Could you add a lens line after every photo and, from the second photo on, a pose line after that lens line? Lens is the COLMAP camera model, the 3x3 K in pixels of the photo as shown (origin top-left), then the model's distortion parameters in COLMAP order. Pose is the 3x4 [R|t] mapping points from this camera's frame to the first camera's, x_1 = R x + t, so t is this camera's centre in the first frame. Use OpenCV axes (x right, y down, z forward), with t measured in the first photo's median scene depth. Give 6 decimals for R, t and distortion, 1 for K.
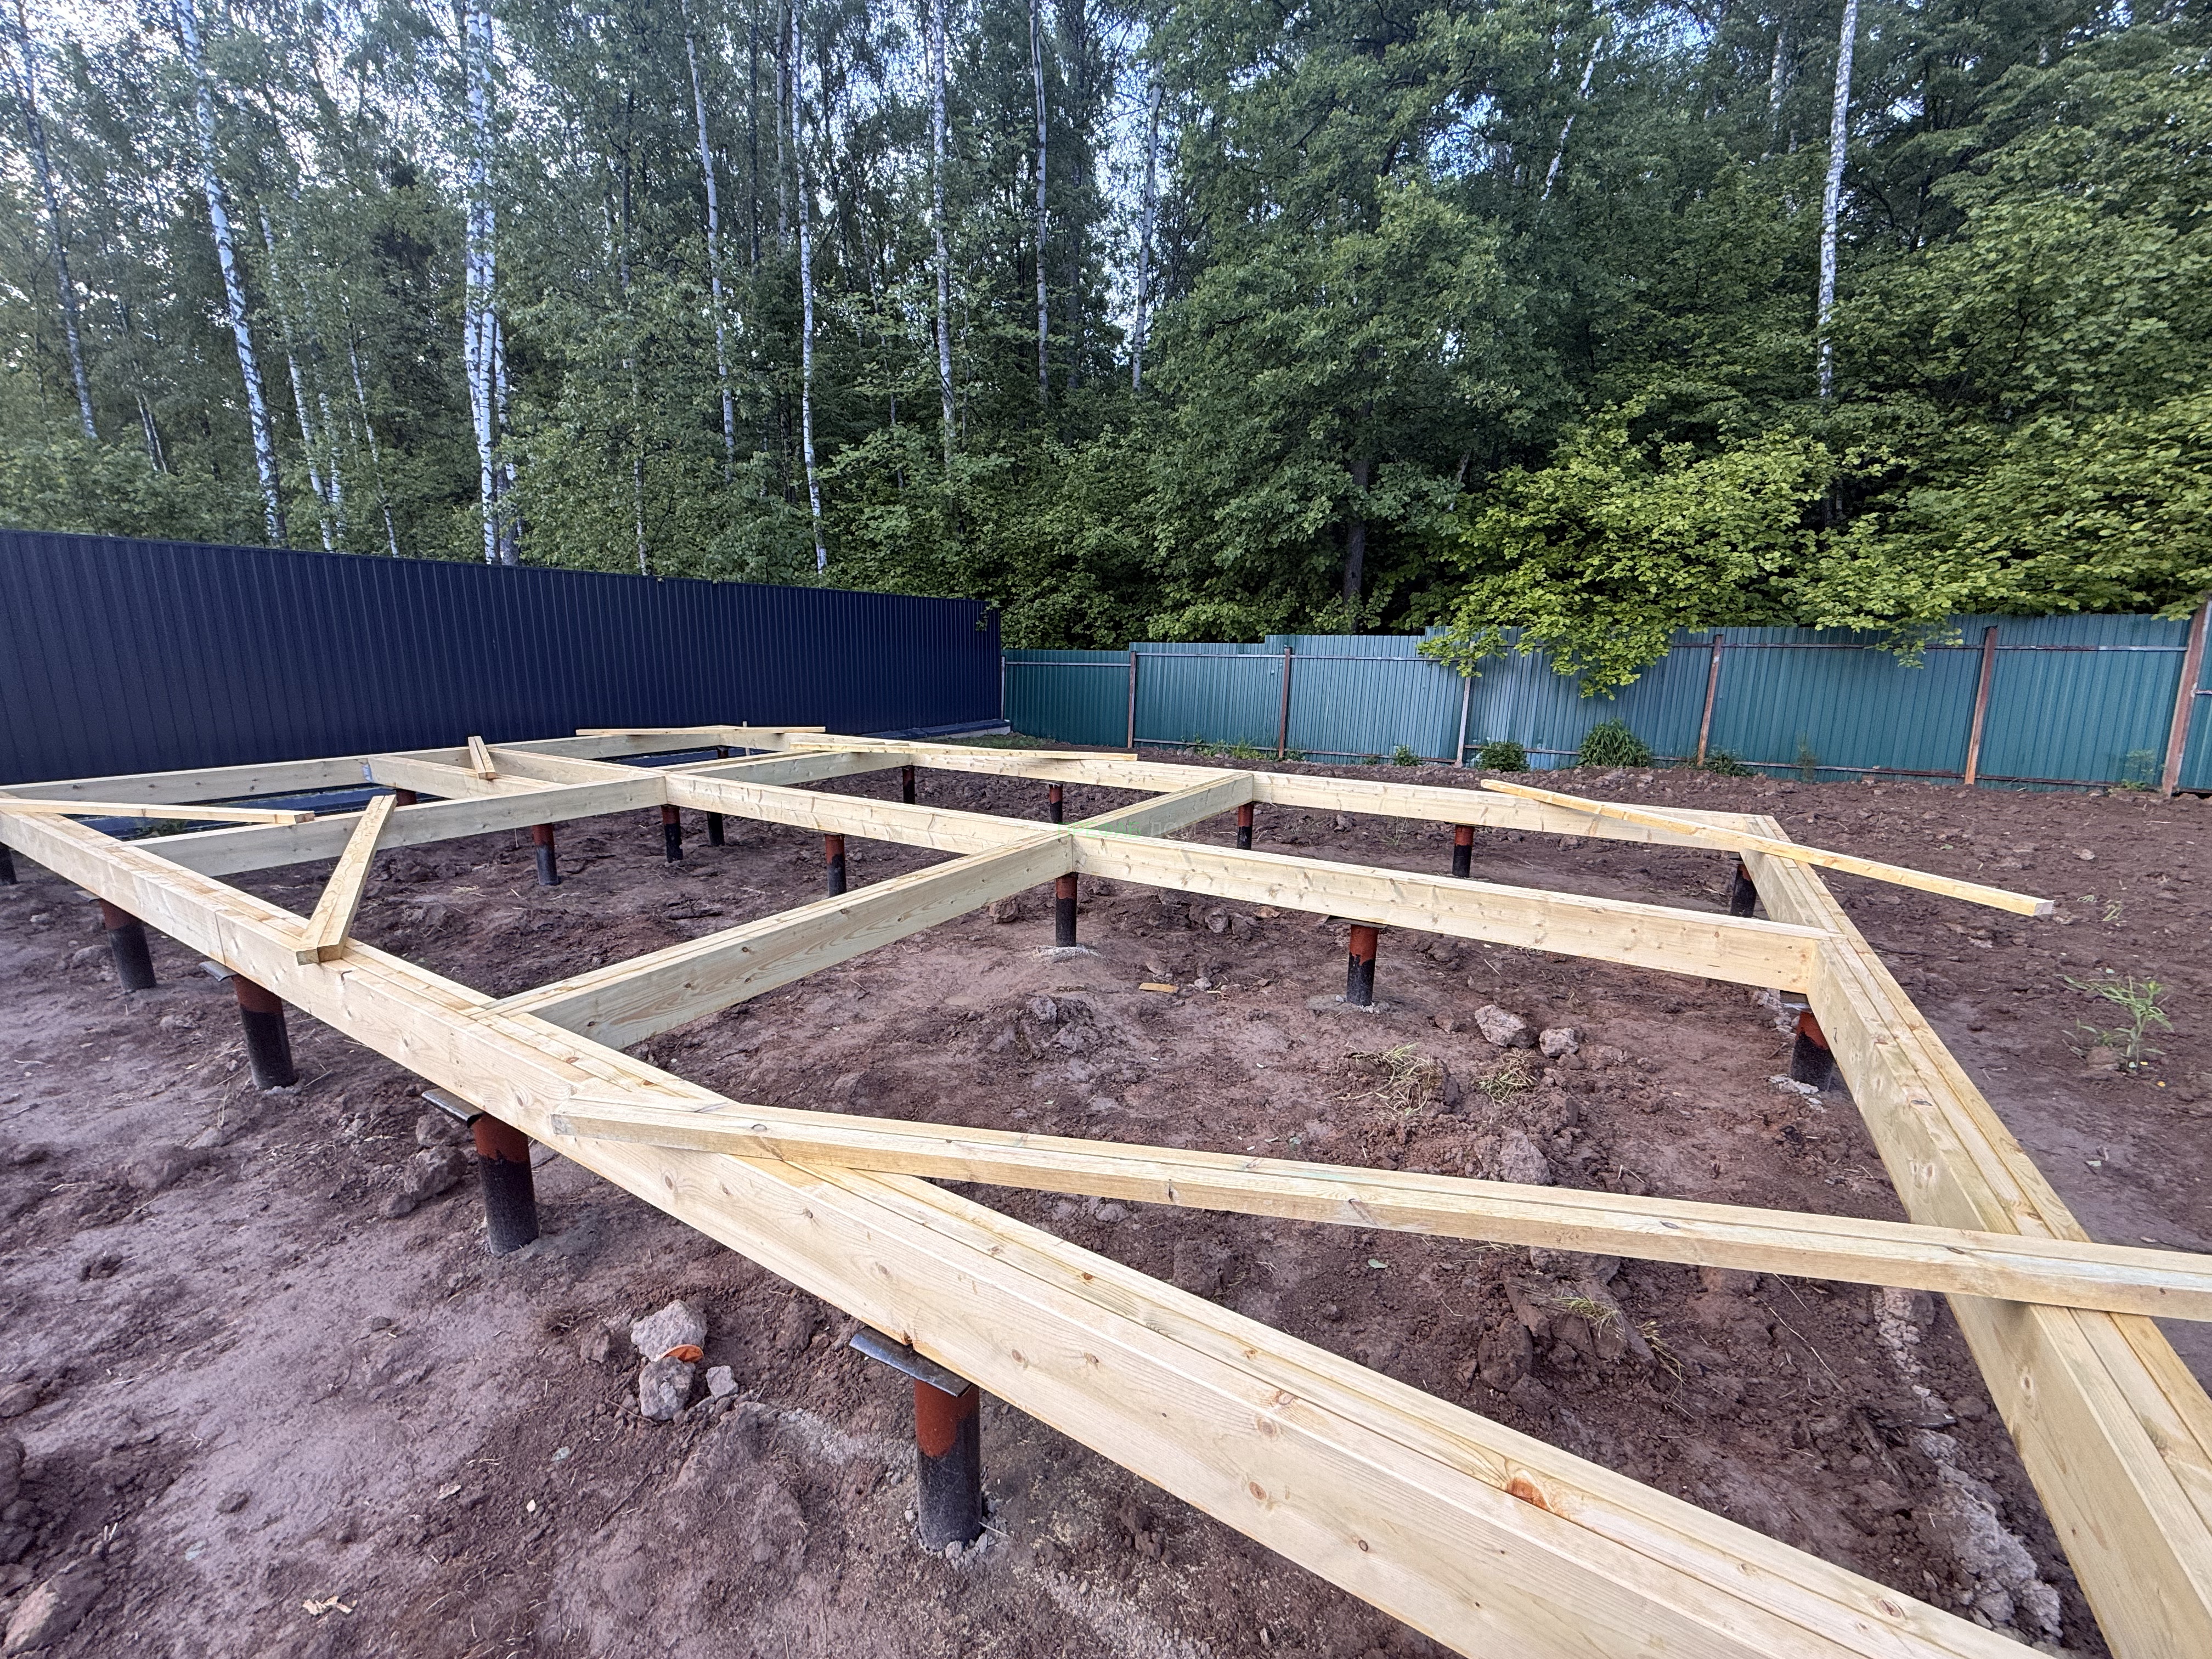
lens RADIAL K [[878.5, 0, 1097.1], [0, 878.5, 828.1], [0, 0, 1]] dist [0.000658, 0.000211]
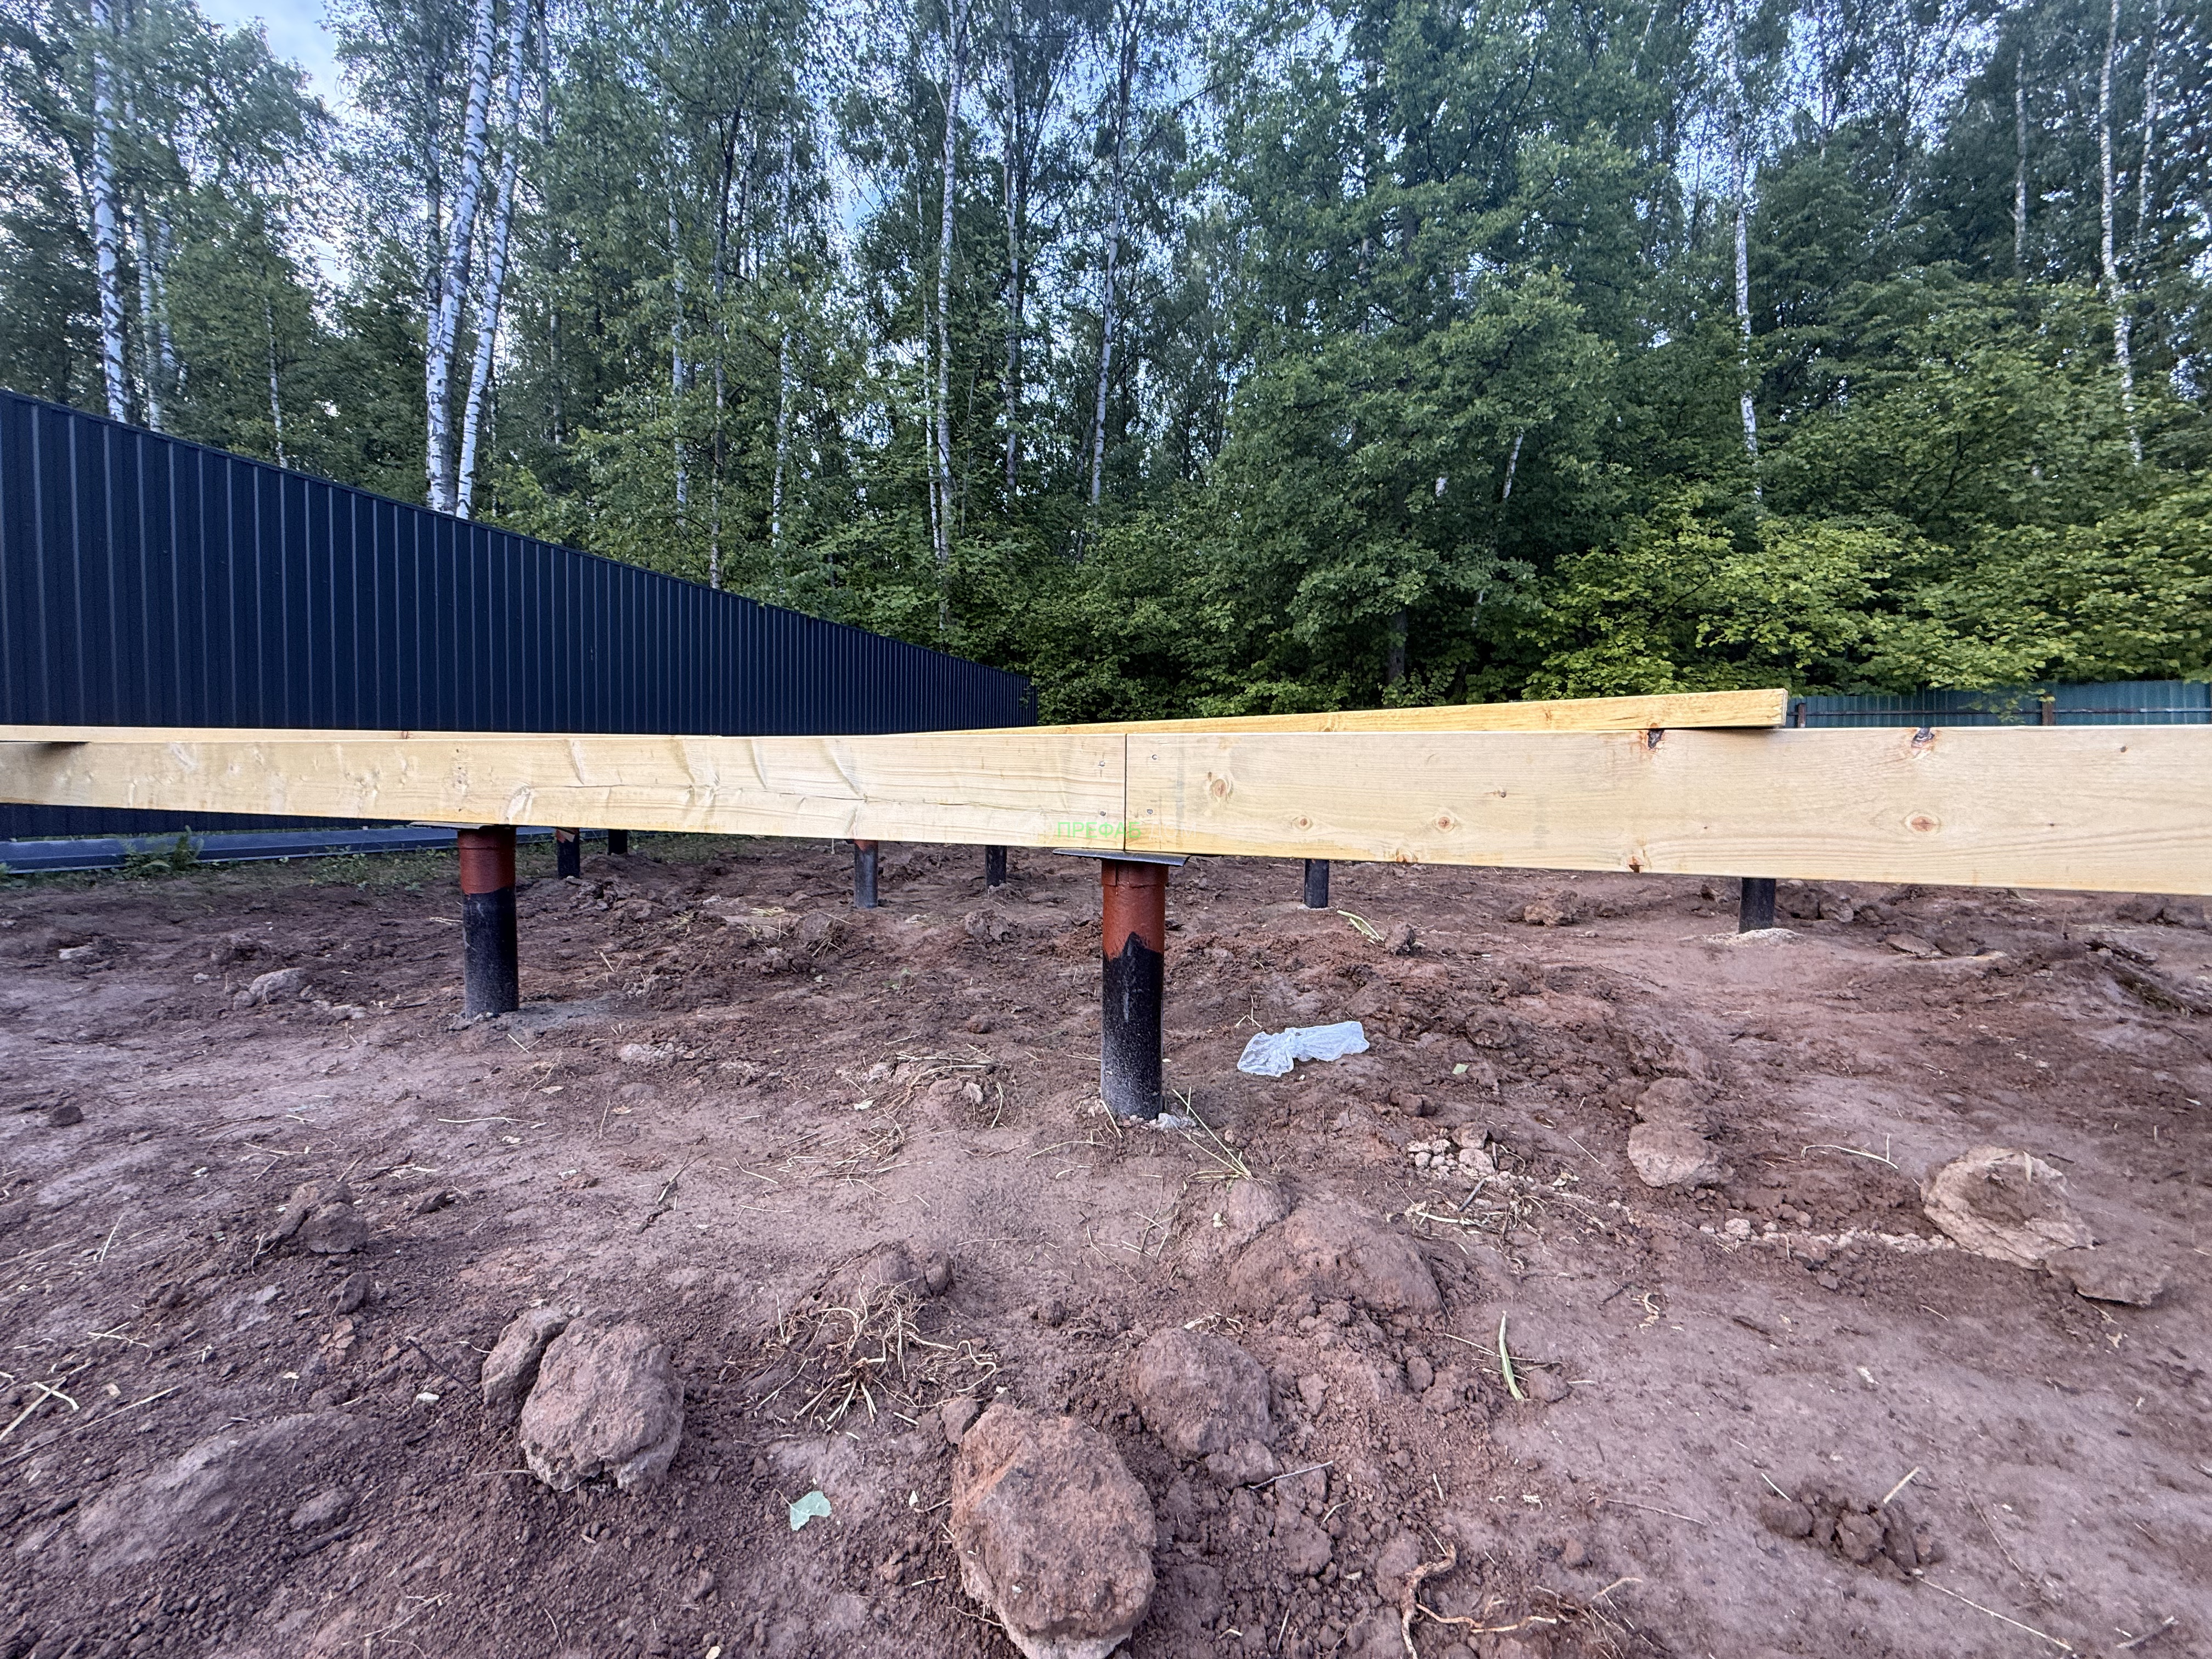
lens RADIAL K [[878.5, 0, 1097.1], [0, 878.5, 826.7], [0, 0, 1]] dist [0.000658, 0.000211]
pose [[0.983692, -0.002650, 0.179841, -0.294887], [0.030872, 0.987539, -0.154314, 0.058882], [-0.177191, 0.157349, 0.971517, 0.142014]]
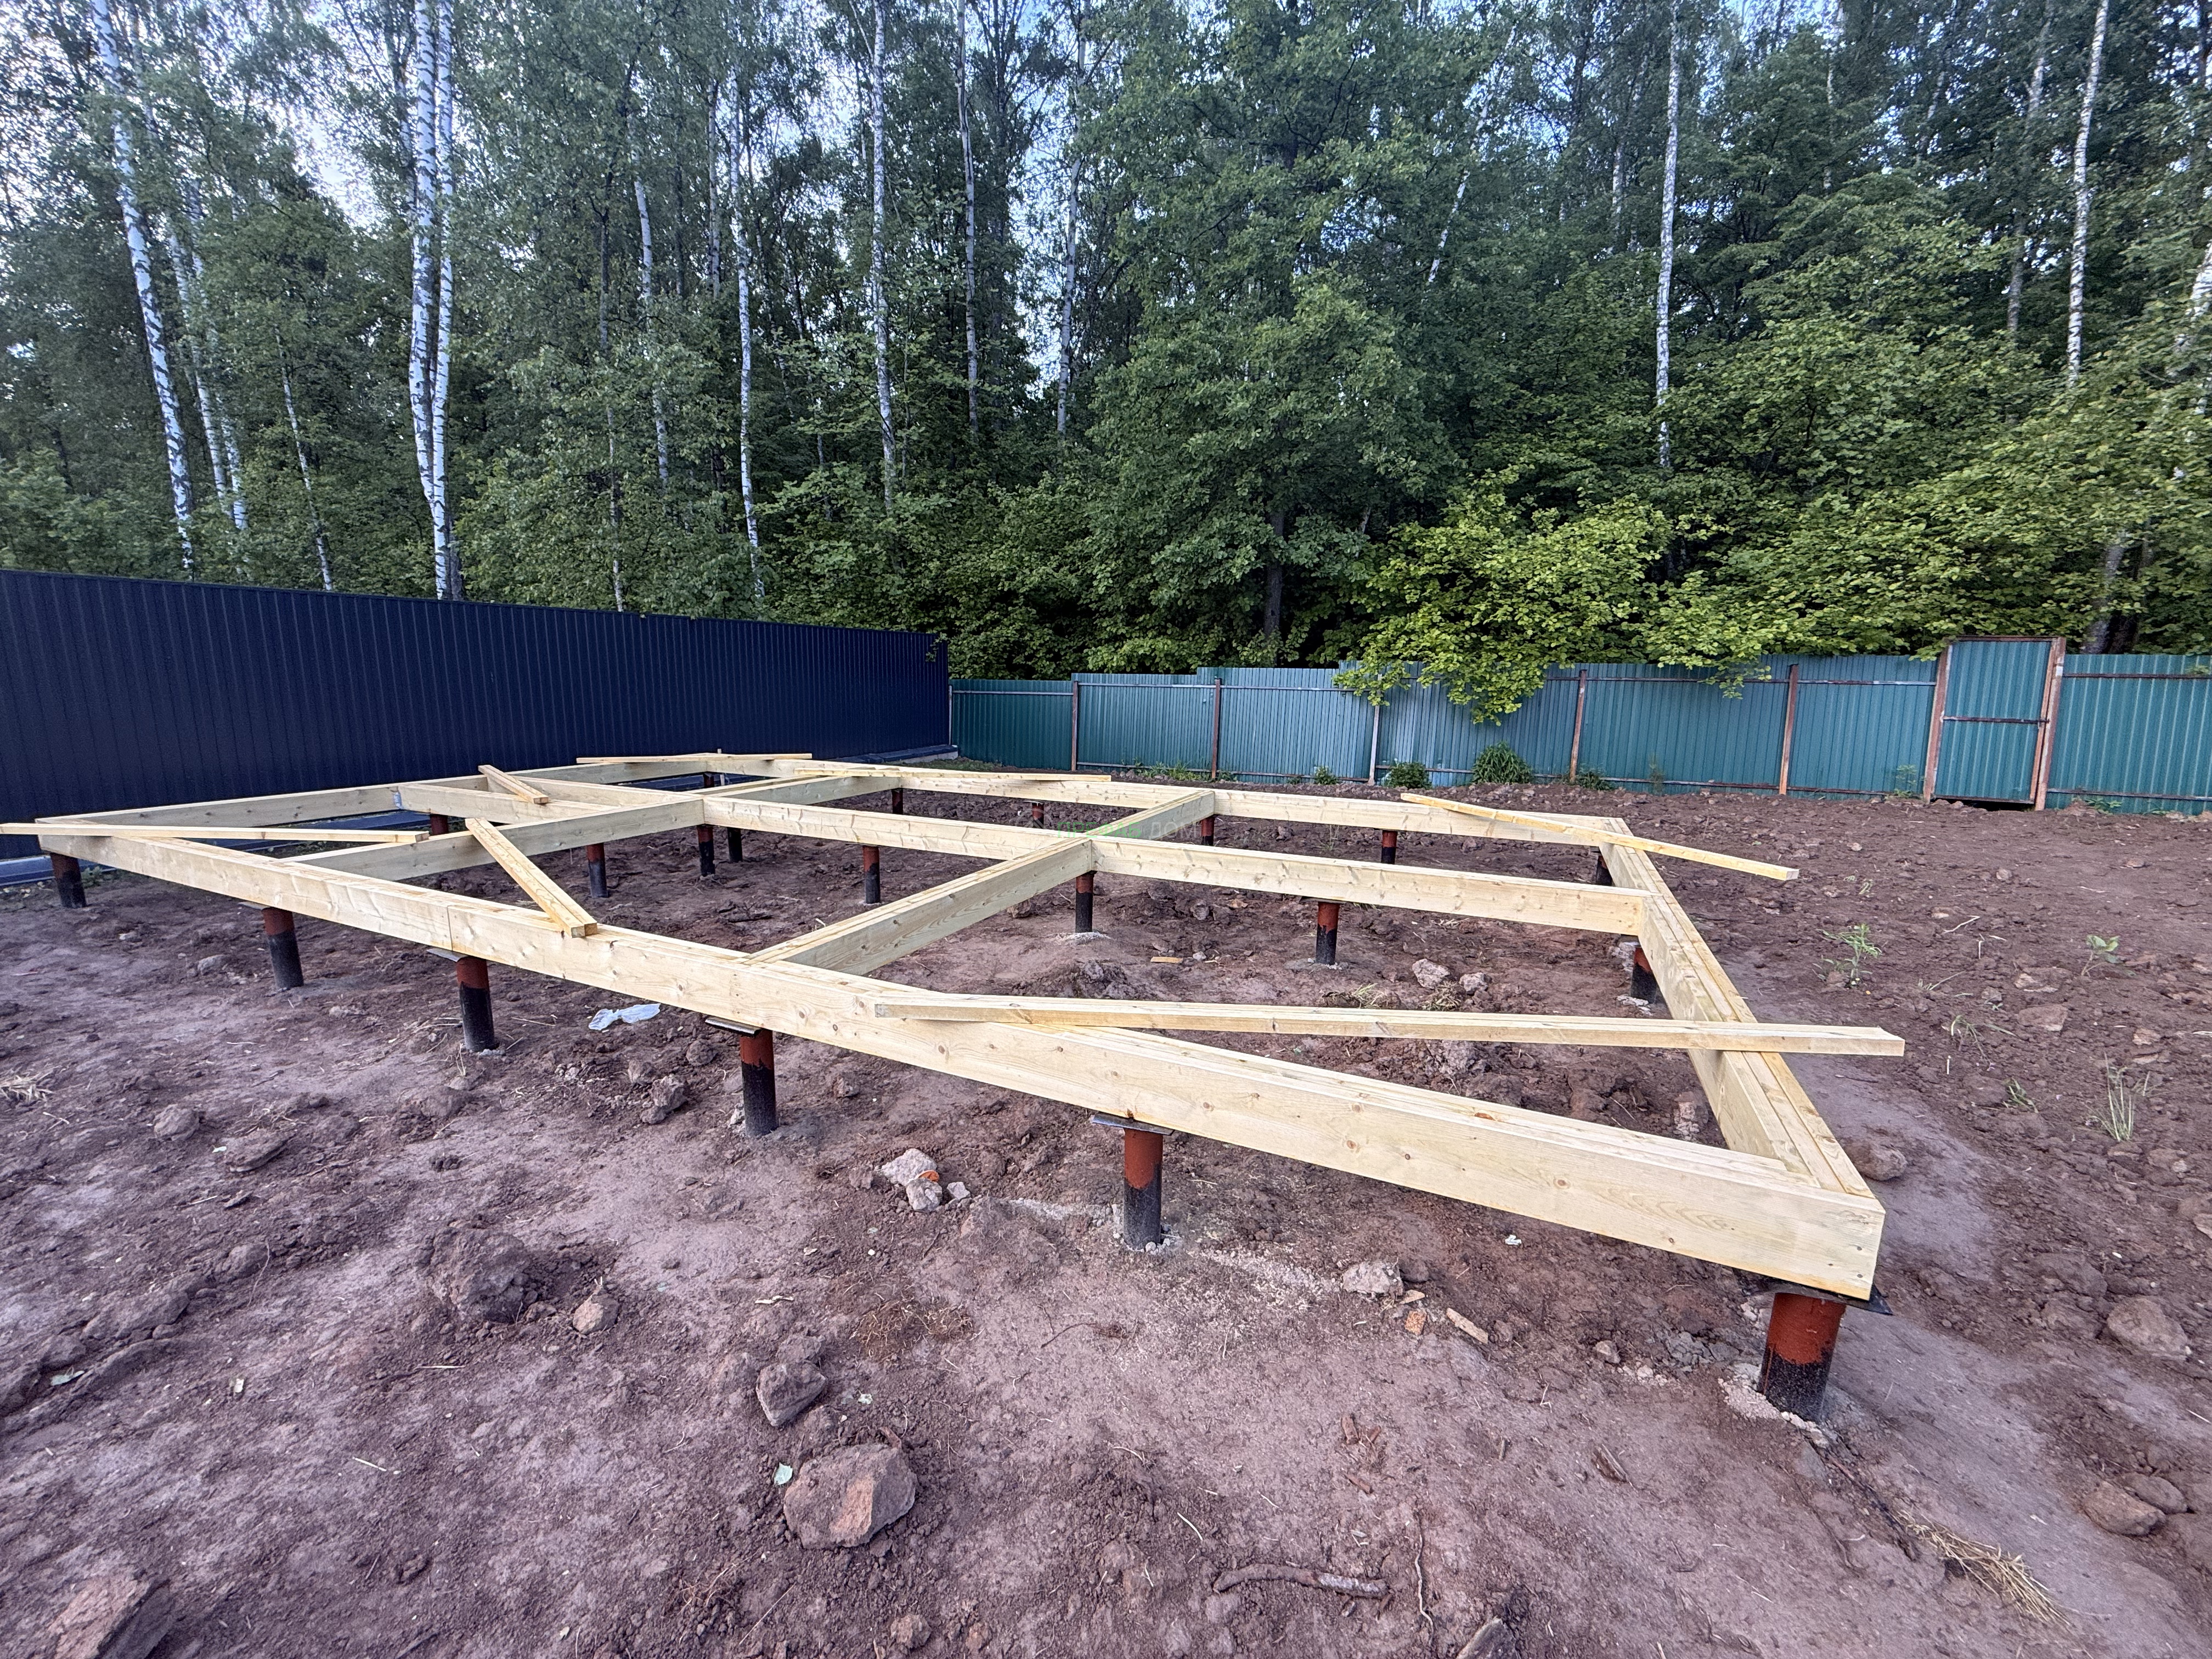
lens RADIAL K [[878.5, 0, 1096.7], [0, 878.5, 828.3], [0, 0, 1]] dist [0.000658, 0.000211]
pose [[0.994858, -0.015635, 0.100069, -0.055661], [0.018257, 0.999512, -0.025333, 0.008599], [-0.099624, 0.027030, 0.994658, -0.089532]]
